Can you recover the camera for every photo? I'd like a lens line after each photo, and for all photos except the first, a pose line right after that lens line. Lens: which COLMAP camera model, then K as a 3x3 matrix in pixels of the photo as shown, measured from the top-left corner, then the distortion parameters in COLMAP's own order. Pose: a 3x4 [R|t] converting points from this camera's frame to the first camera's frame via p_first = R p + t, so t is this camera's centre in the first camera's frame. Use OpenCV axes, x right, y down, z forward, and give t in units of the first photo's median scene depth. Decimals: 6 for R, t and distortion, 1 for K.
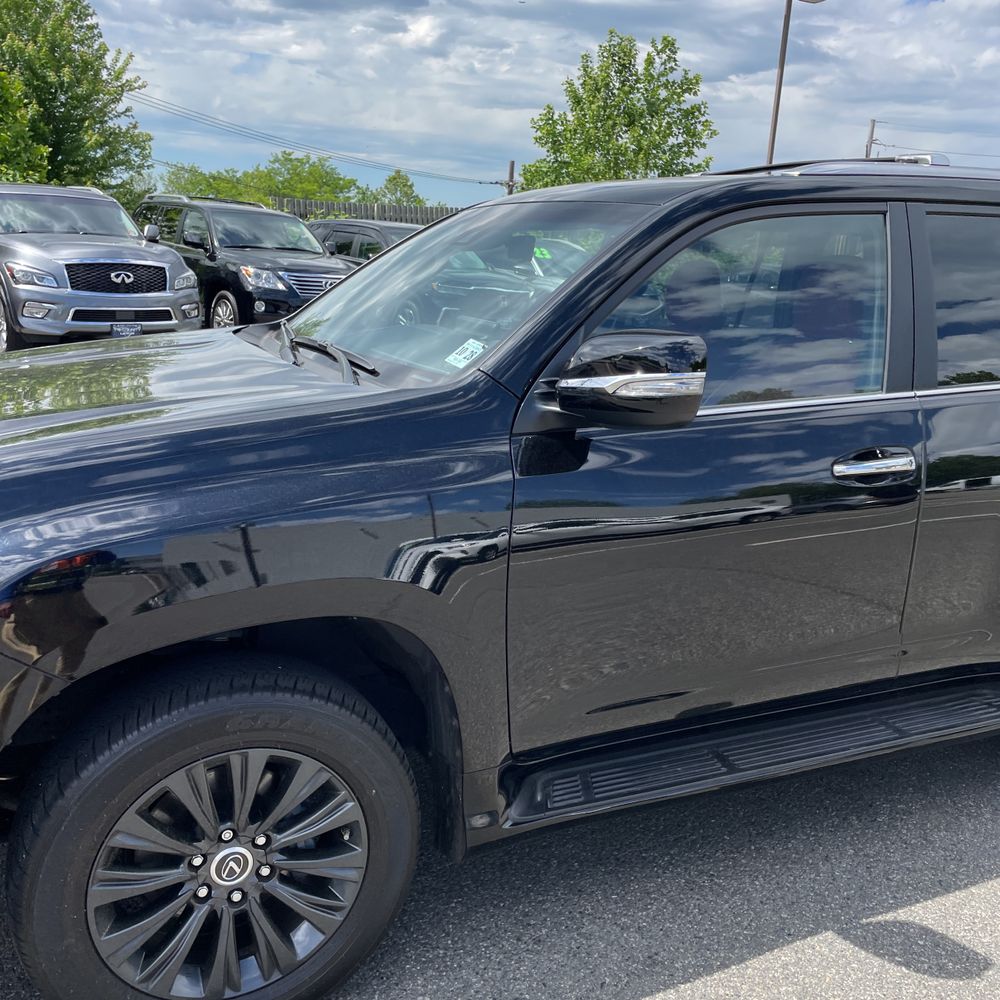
lens RADIAL K [[1015.8, 0, 501.2], [0, 1015.8, 481.4], [0, 0, 1]] dist [0.083249, -0.125419]
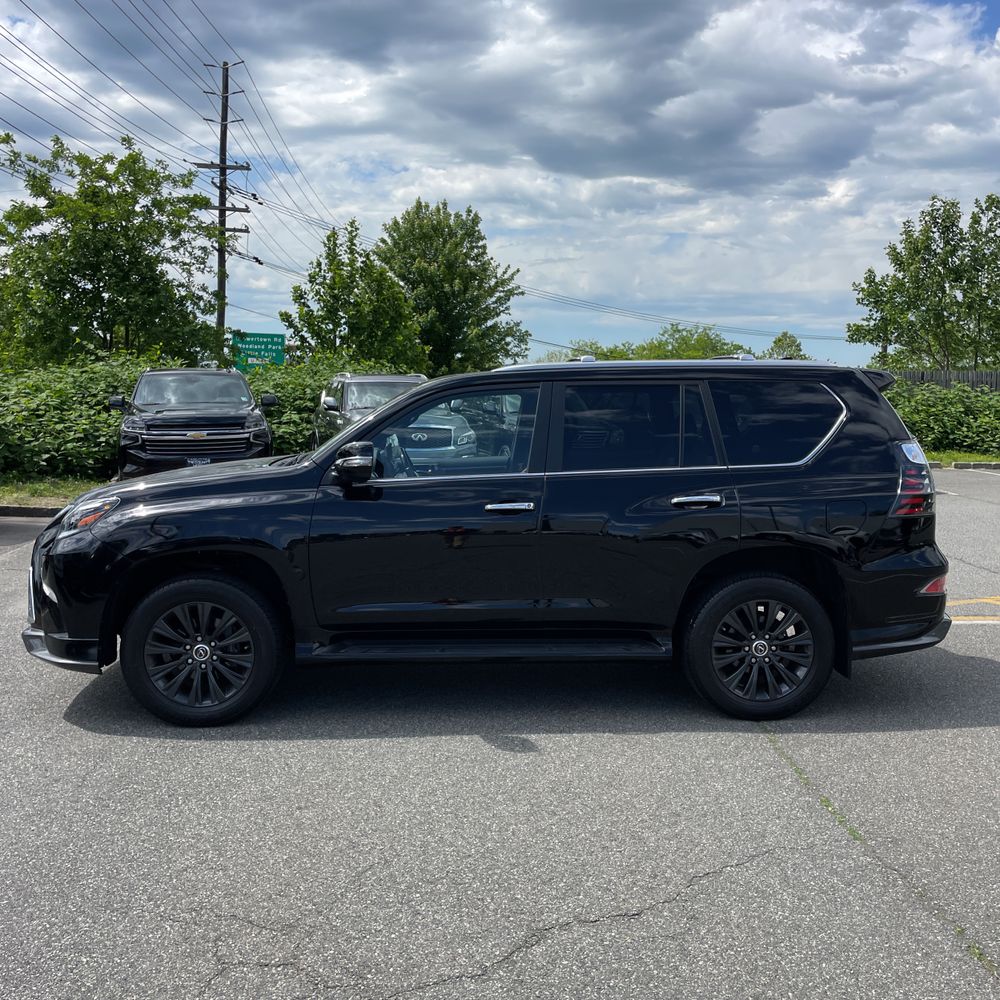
lens RADIAL K [[1015.8, 0, 501.2], [0, 1015.8, 481.4], [0, 0, 1]] dist [0.083249, -0.125419]
pose [[0.924824, -0.010445, -0.380251, 1.099178], [-0.048010, 0.988424, -0.143918, 0.224519], [0.377352, 0.151354, 0.913618, -0.868967]]
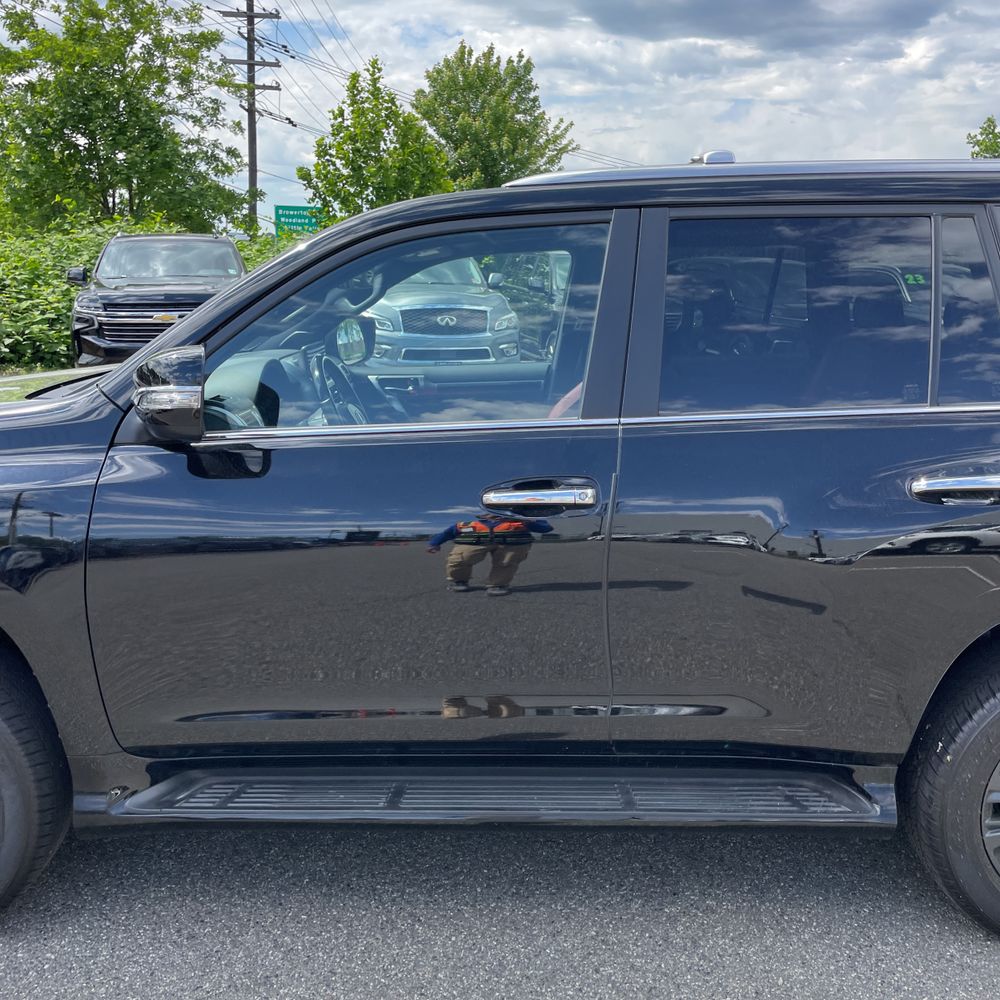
lens RADIAL K [[1015.8, 0, 501.2], [0, 1015.8, 481.4], [0, 0, 1]] dist [0.083249, -0.125419]
pose [[0.903581, 0.042712, -0.426282, 0.699388], [-0.058921, 0.997952, -0.024901, -0.004175], [0.424345, 0.047617, 0.904248, 0.160046]]
